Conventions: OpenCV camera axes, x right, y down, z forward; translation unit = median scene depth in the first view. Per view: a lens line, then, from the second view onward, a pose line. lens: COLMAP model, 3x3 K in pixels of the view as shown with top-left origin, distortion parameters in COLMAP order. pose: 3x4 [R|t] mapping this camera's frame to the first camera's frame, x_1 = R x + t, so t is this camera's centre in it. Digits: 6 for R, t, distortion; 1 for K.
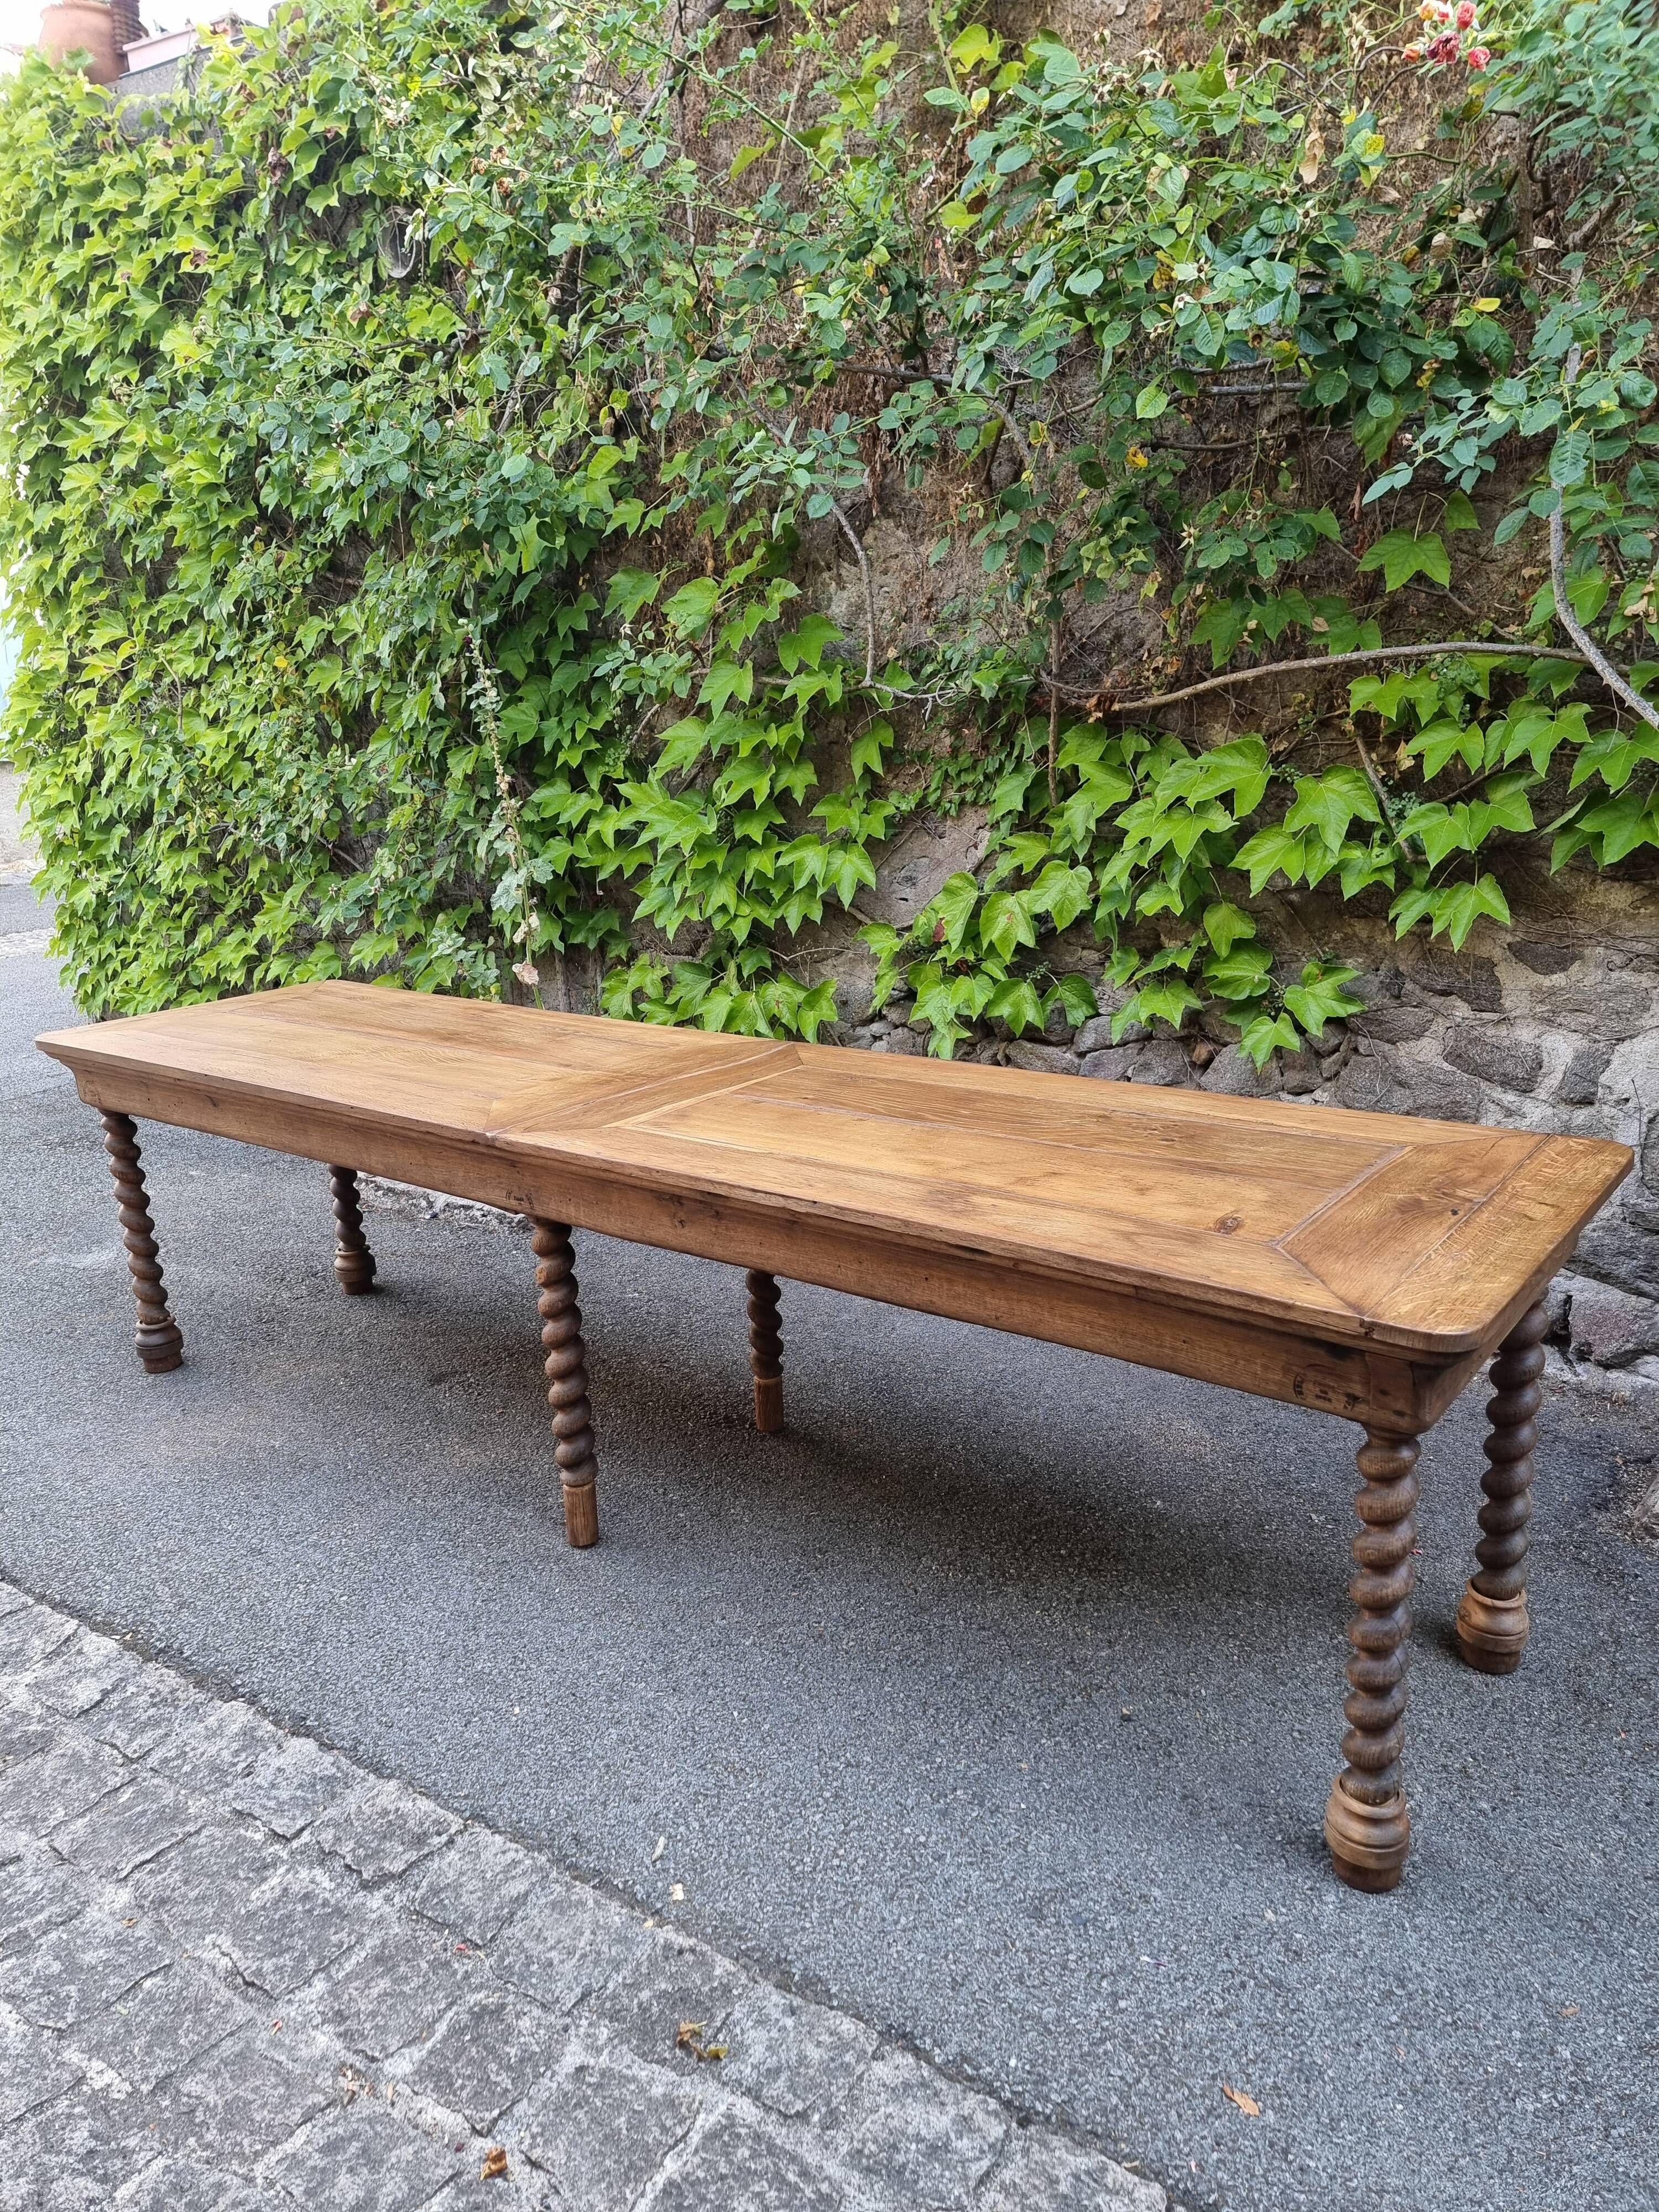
lens RADIAL K [[1537.0, 0, 827.6], [0, 1537.0, 1133.6], [0, 0, 1]] dist [0.077142, -0.050610]
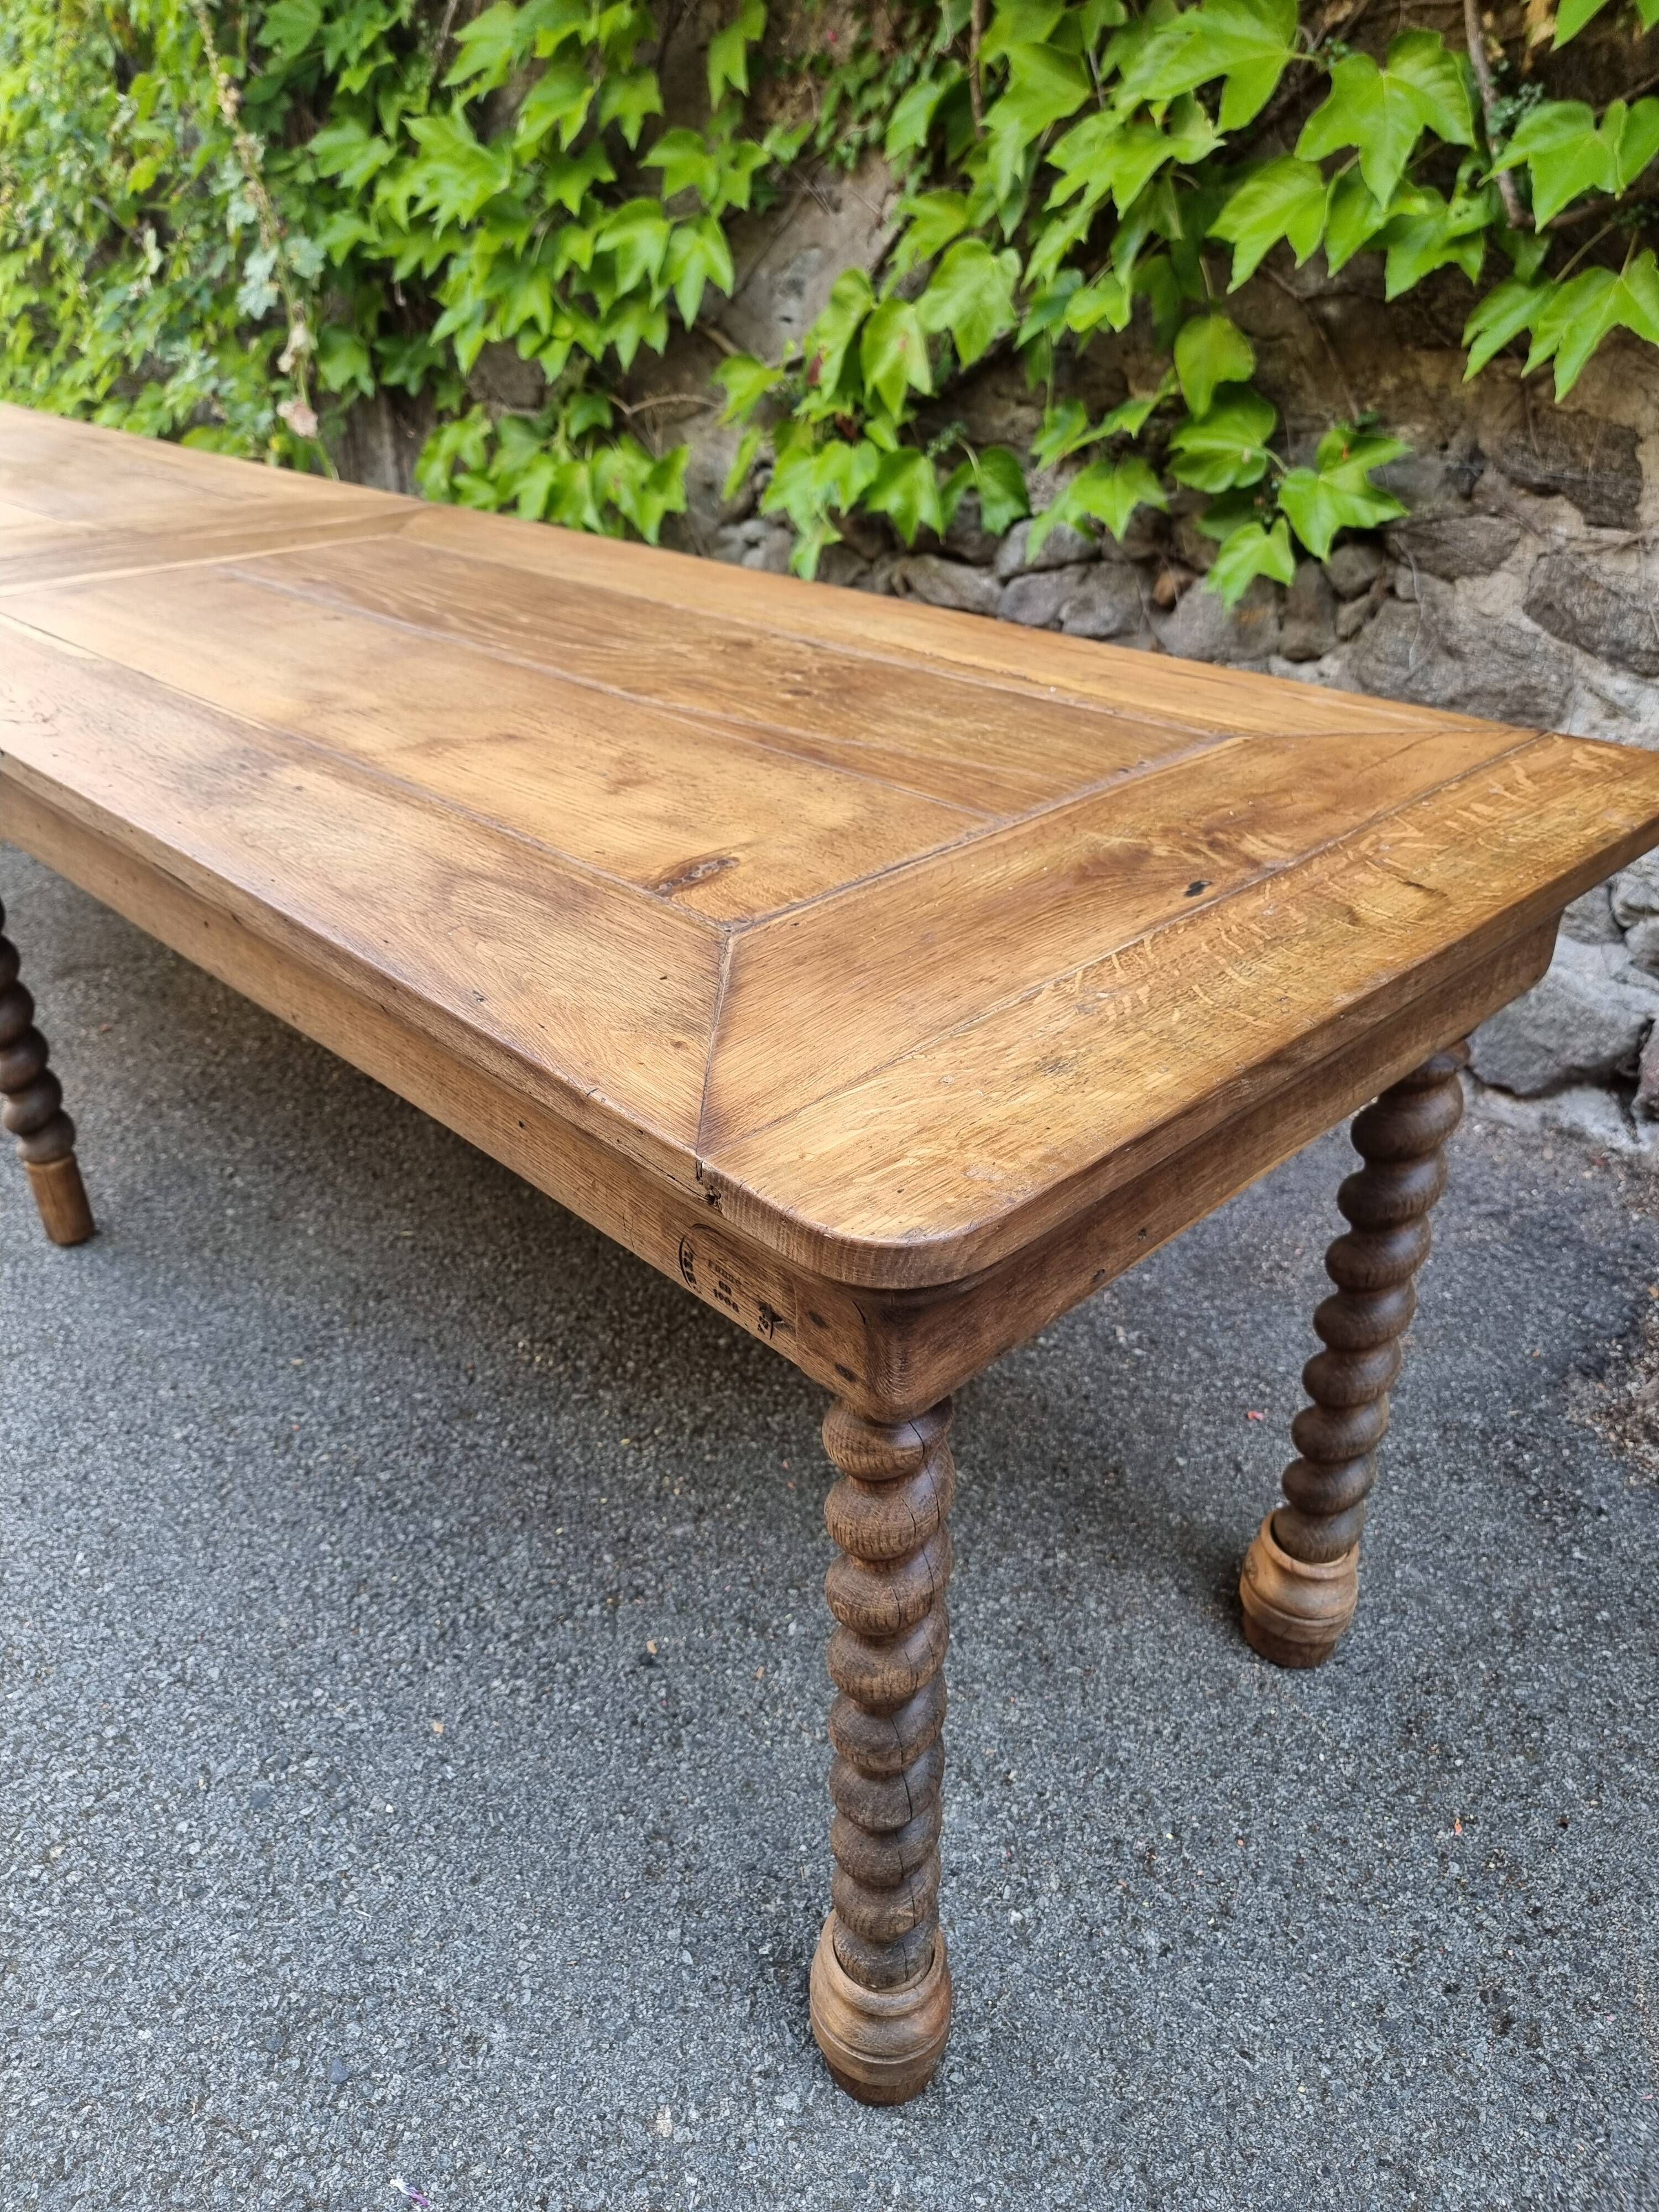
lens RADIAL K [[1553.4, 0, 804.9], [0, 1553.4, 1122.6], [0, 0, 1]] dist [0.058414, -0.054455]
pose [[0.987877, 0.107680, -0.111819, 0.184082], [-0.075545, 0.962732, 0.259691, 0.004572], [0.135615, -0.248096, 0.959196, 0.289235]]
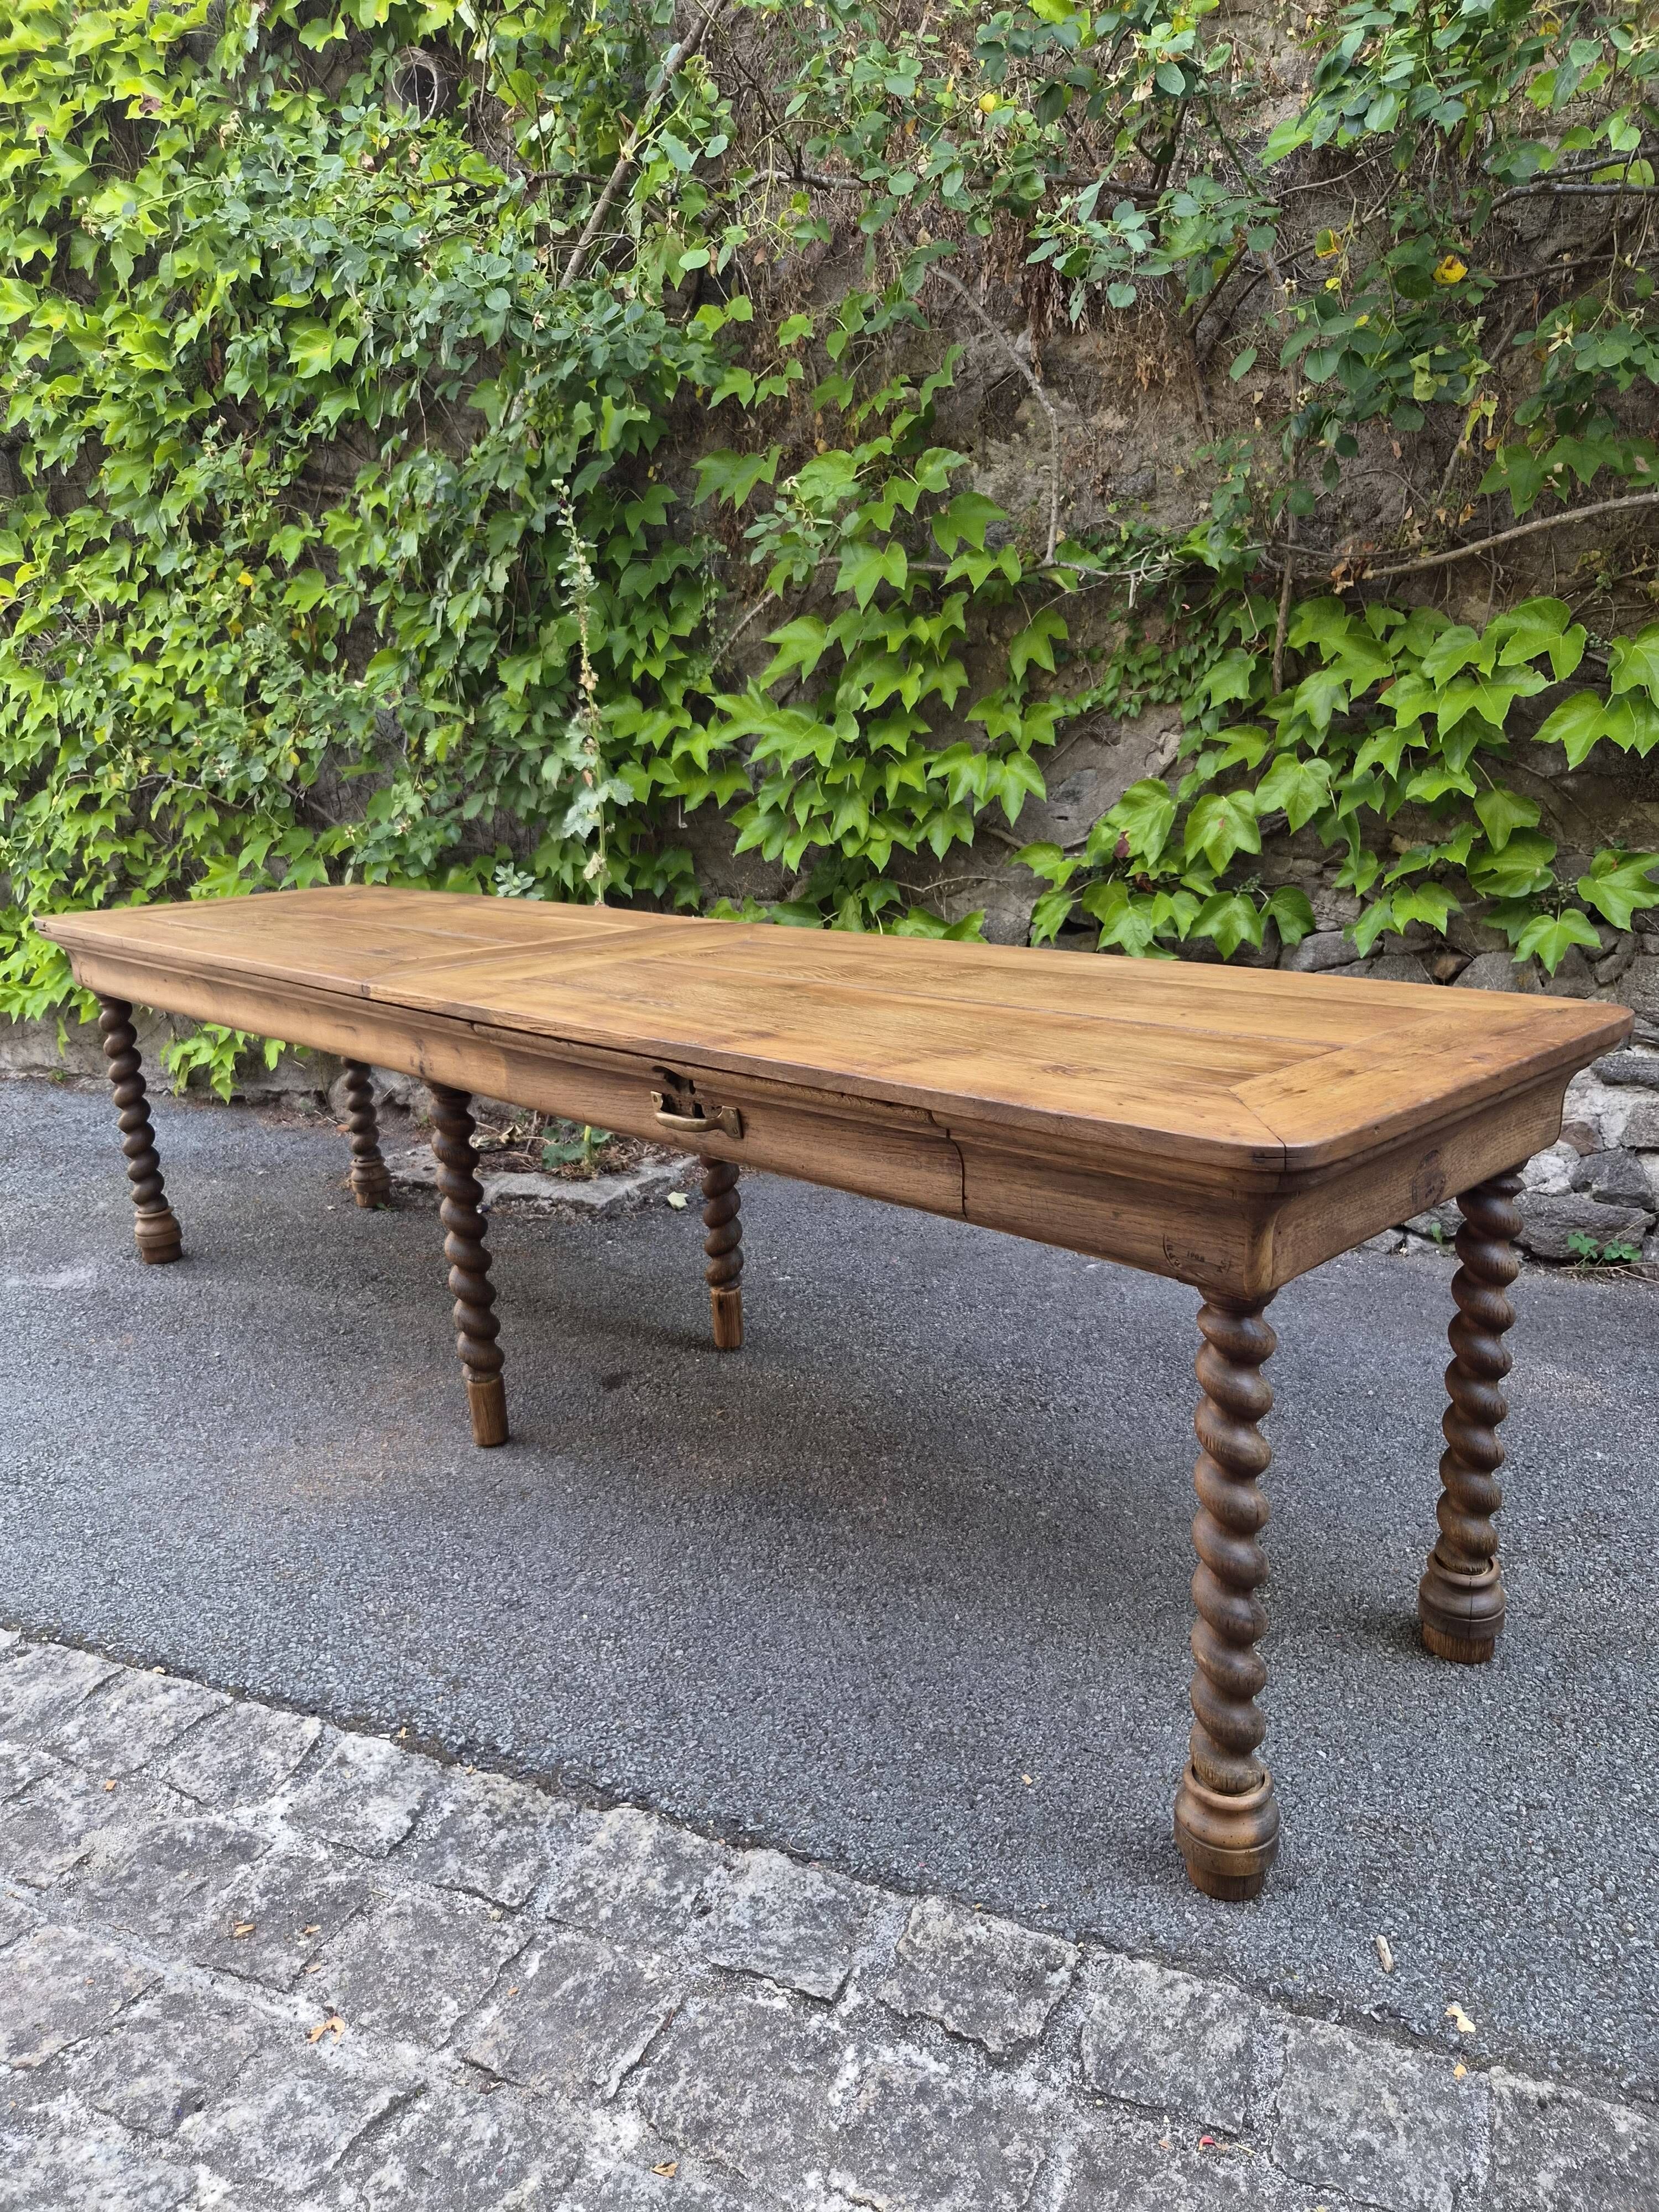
lens RADIAL K [[1491.6, 0, 839.2], [0, 1491.6, 1115.6], [0, 0, 1]] dist [0.061145, -0.044491]
pose [[0.983787, -0.033977, 0.176093, -0.255480], [0.042159, 0.998188, -0.042935, 0.055670], [-0.174315, 0.049663, 0.983437, 0.195080]]
